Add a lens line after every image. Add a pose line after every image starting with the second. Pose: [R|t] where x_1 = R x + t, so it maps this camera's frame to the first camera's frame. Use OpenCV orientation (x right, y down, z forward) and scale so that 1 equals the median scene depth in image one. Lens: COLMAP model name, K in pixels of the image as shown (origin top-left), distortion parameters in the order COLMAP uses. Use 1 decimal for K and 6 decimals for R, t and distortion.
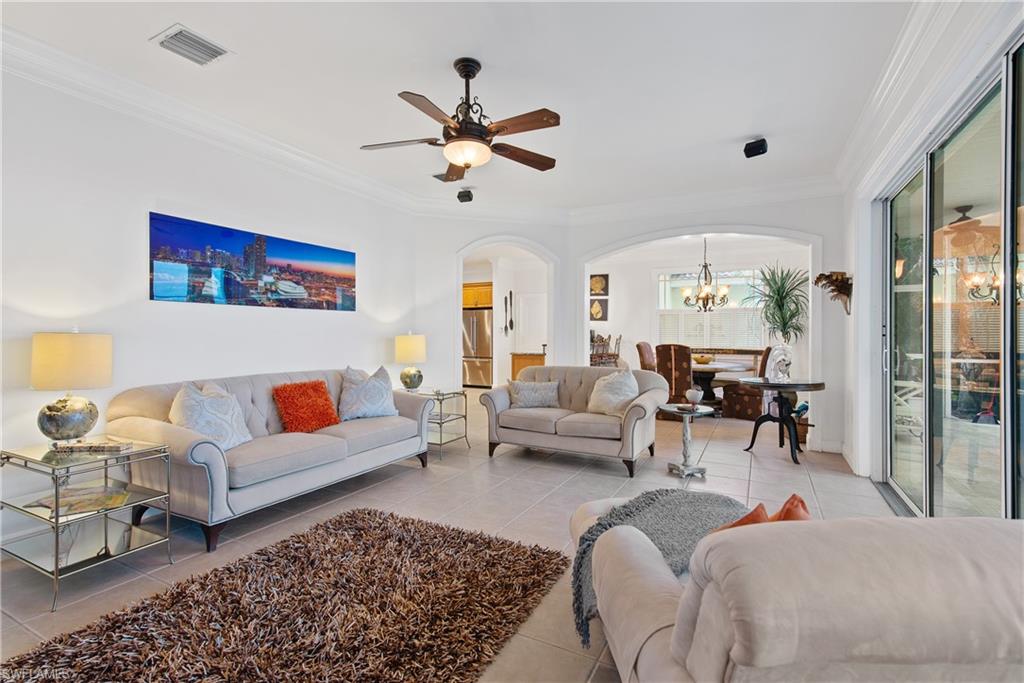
lens RADIAL K [[465.3, 0, 512.7], [0, 465.3, 336.0], [0, 0, 1]] dist [0.005060, -0.000102]
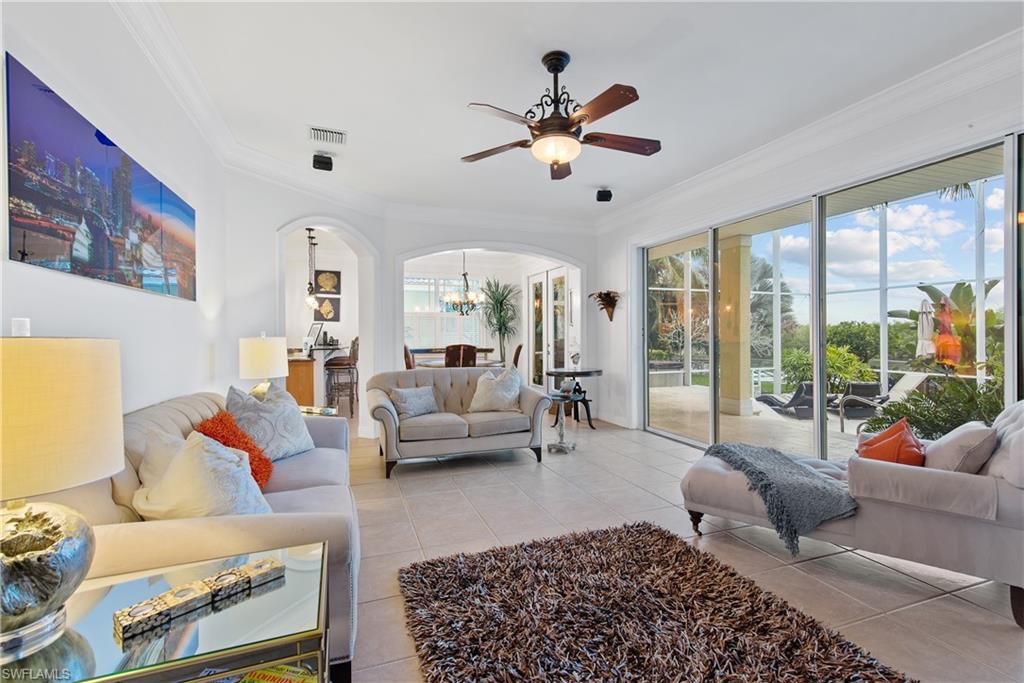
lens RADIAL K [[465.3, 0, 512.9], [0, 465.3, 338.7], [0, 0, 1]] dist [0.005060, -0.000102]
pose [[0.664690, -0.010212, 0.747050, -0.596084], [0.009121, 0.999943, 0.005554, -0.001985], [-0.747064, 0.003123, 0.664745, 0.282958]]
